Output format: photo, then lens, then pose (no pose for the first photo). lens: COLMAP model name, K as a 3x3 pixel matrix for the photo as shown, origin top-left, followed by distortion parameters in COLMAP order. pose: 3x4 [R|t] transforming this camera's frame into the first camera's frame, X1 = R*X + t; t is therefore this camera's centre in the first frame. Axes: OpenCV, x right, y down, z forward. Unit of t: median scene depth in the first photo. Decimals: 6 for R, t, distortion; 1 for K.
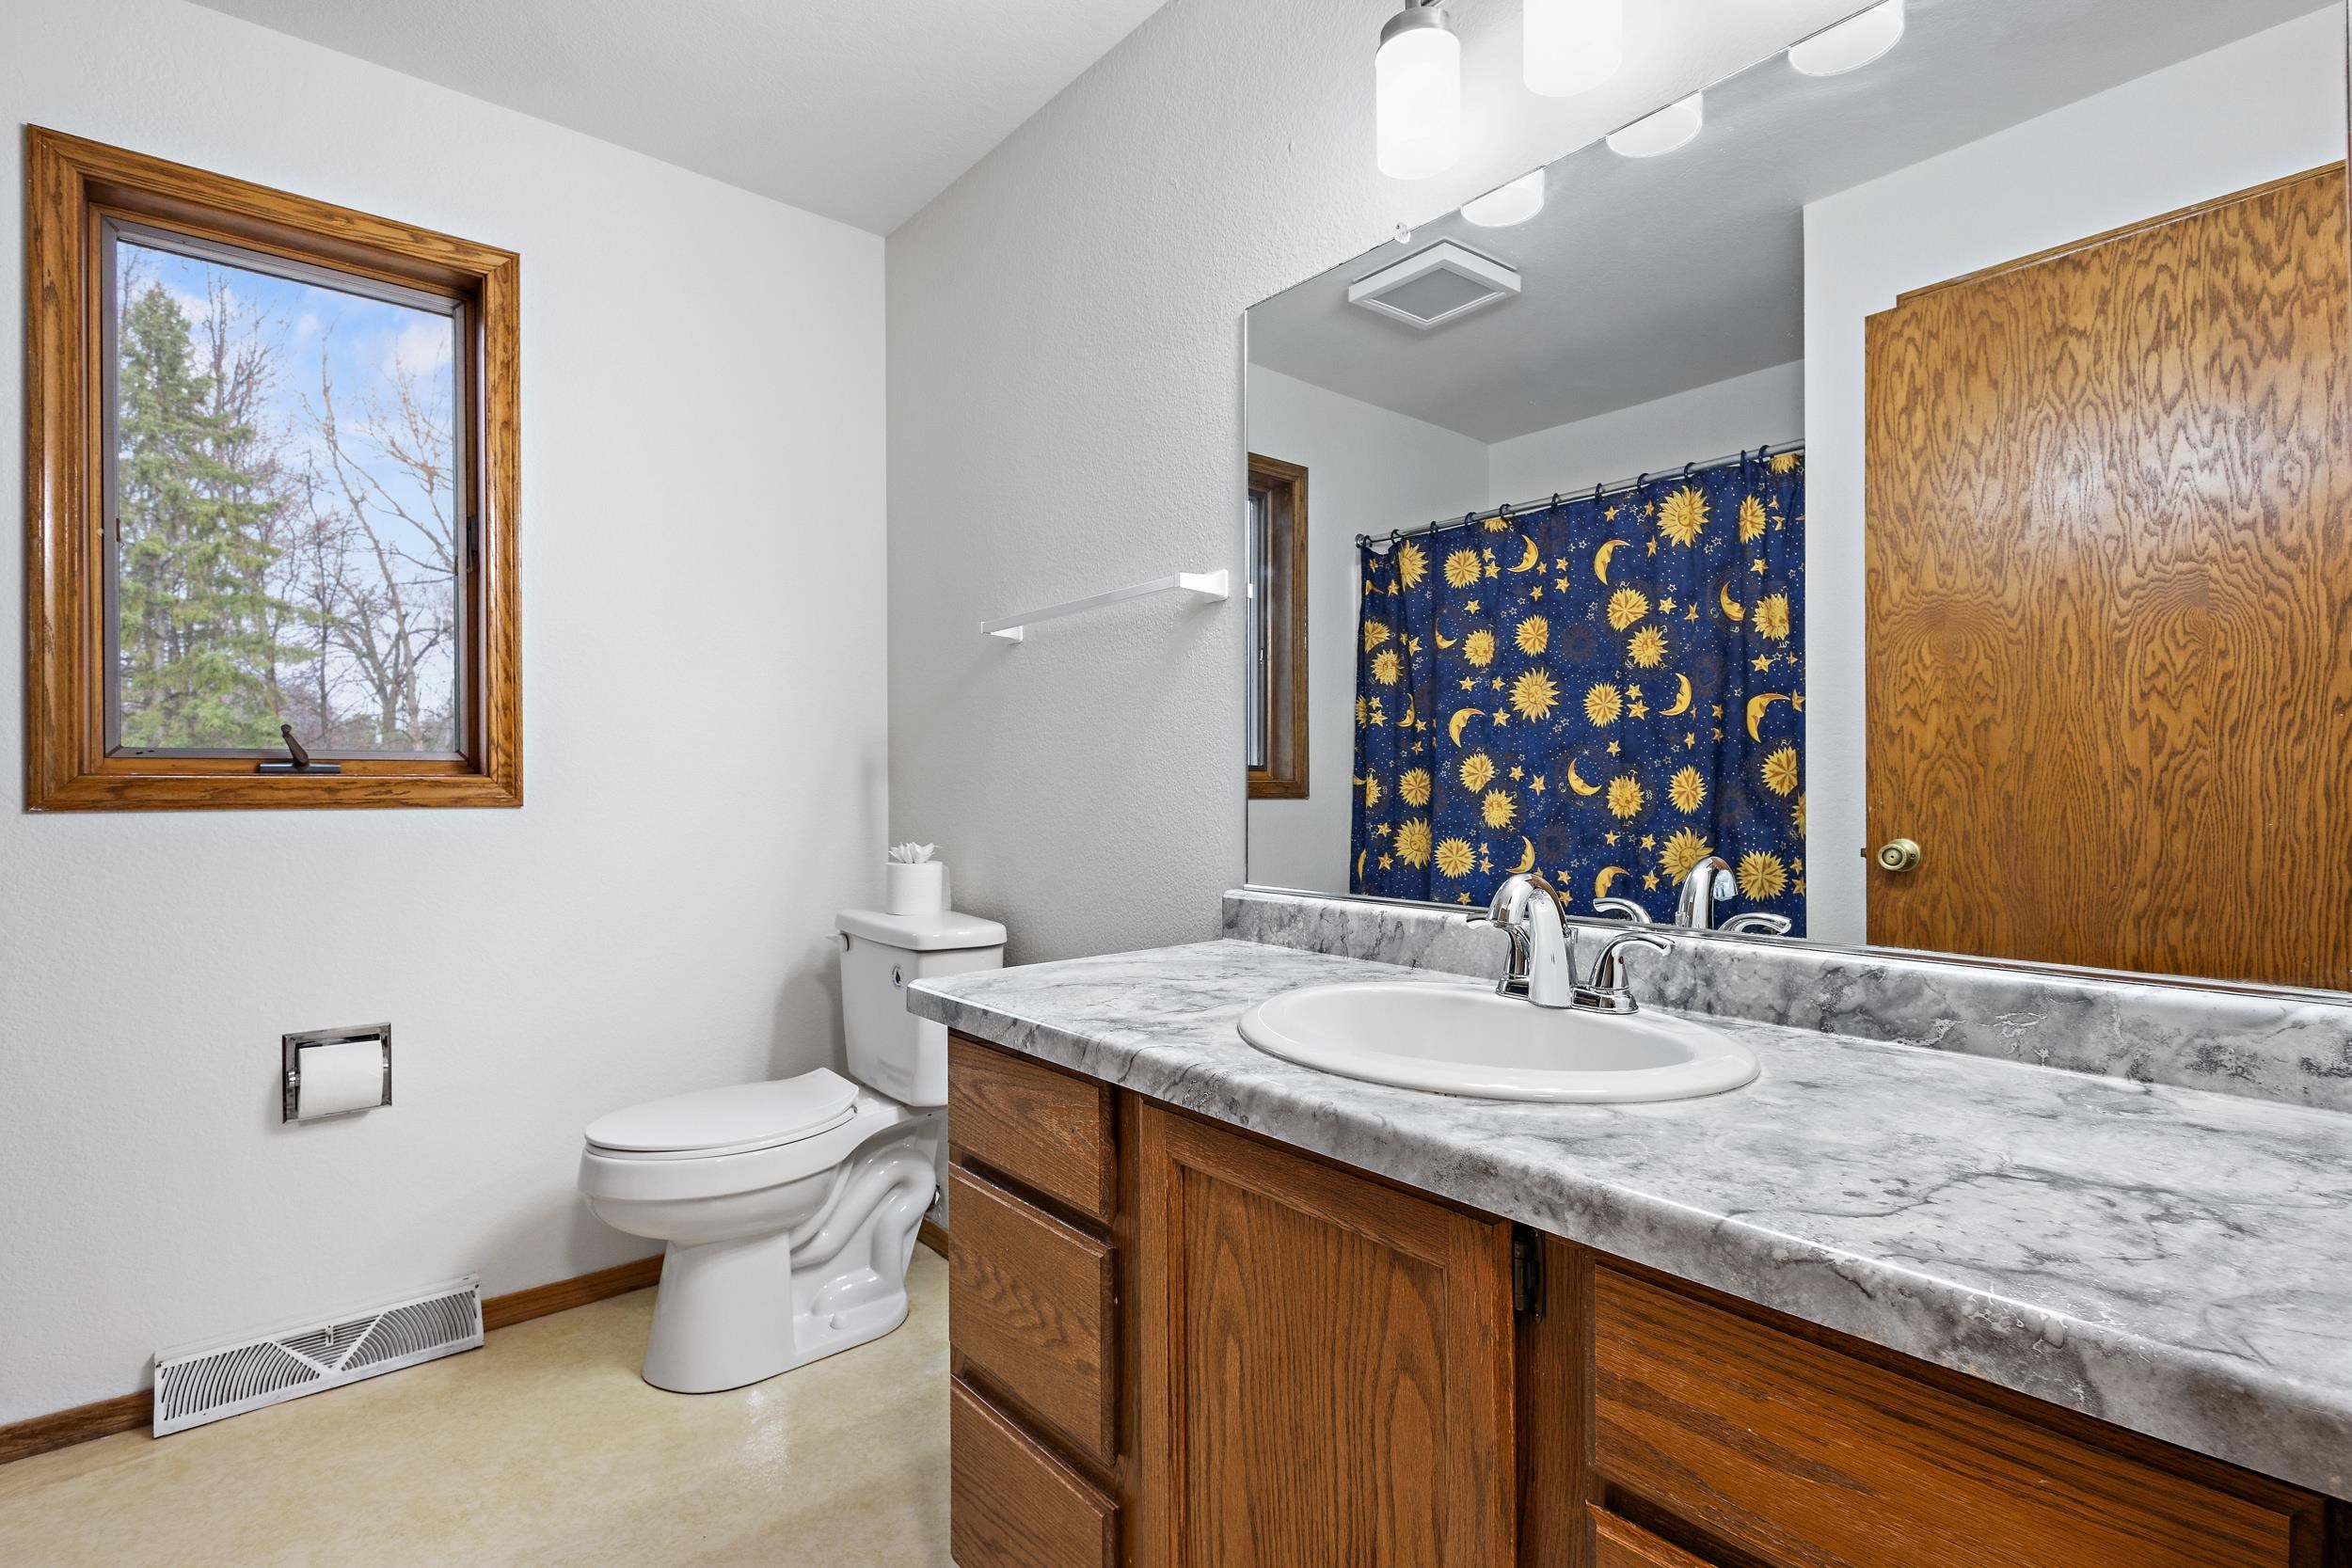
lens RADIAL K [[1087.6, 0, 1167.7], [0, 1087.6, 778.9], [0, 0, 1]] dist [0.011937, -0.003328]
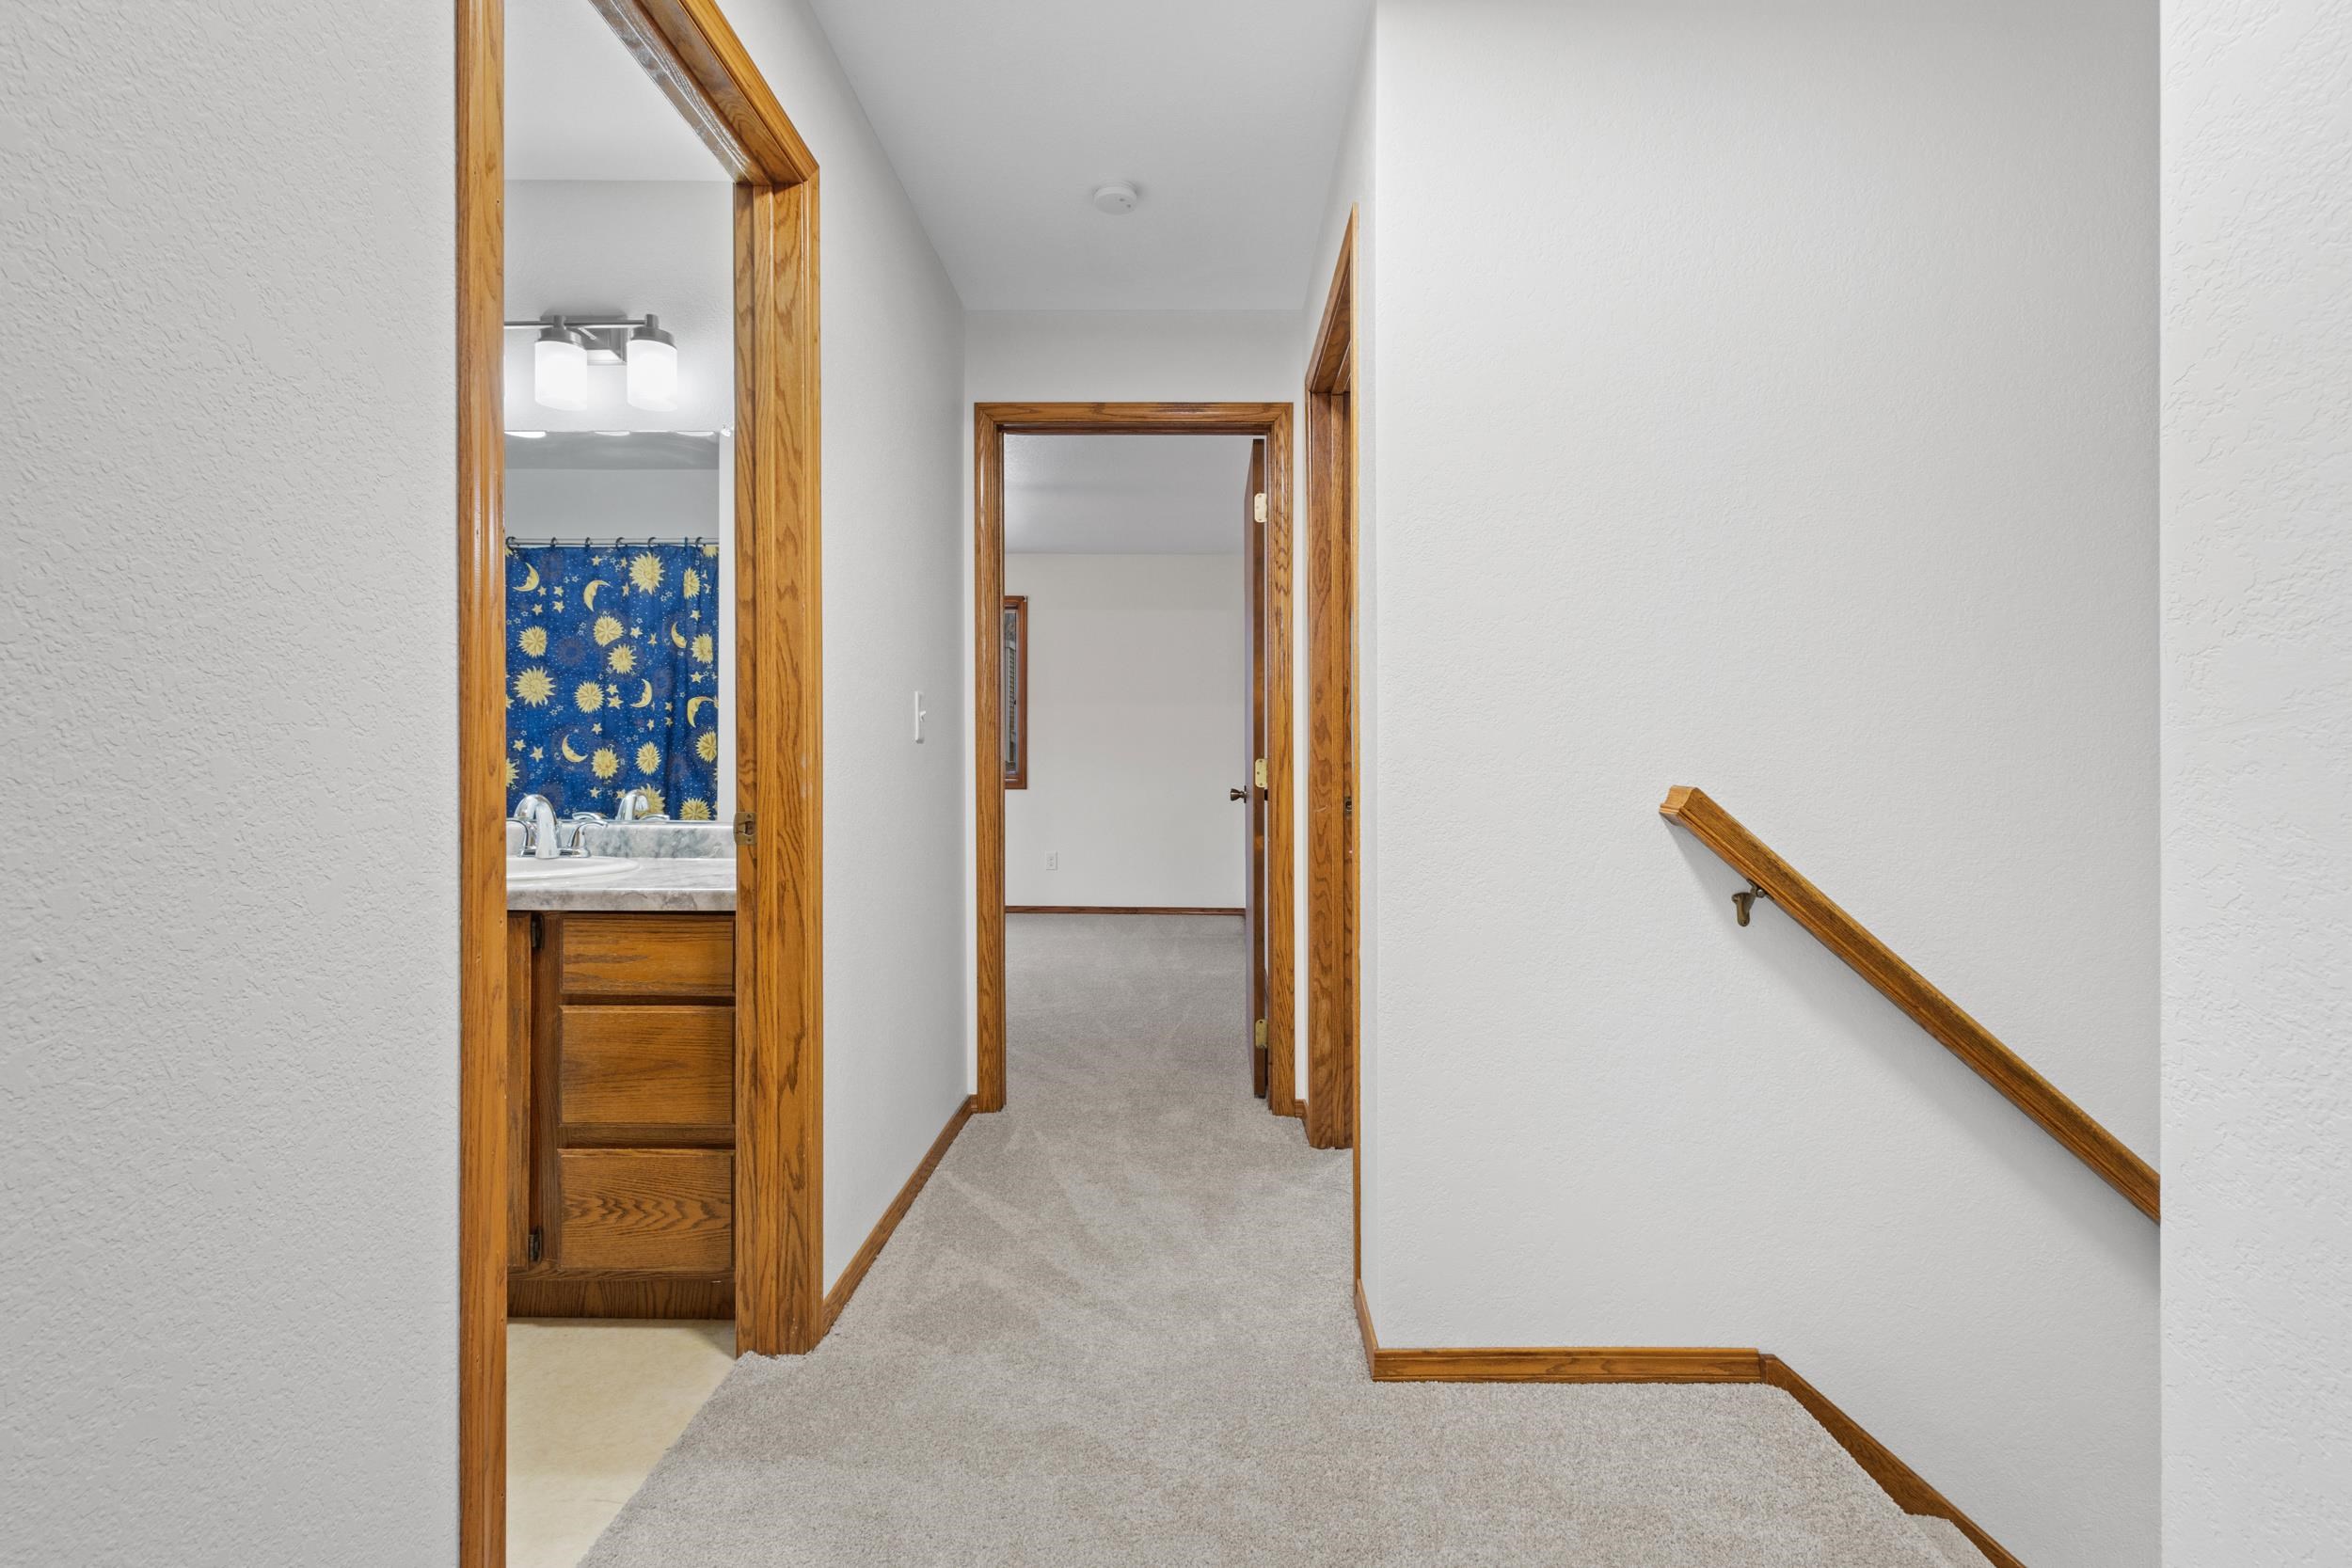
lens RADIAL K [[1087.6, 0, 1174.3], [0, 1087.6, 761.8], [0, 0, 1]] dist [0.011937, -0.003328]
pose [[0.652929, 0.004228, 0.757408, -0.182594], [-0.011243, 0.999928, 0.004110, 0.000756], [-0.757336, -0.011199, 0.652929, -0.517417]]
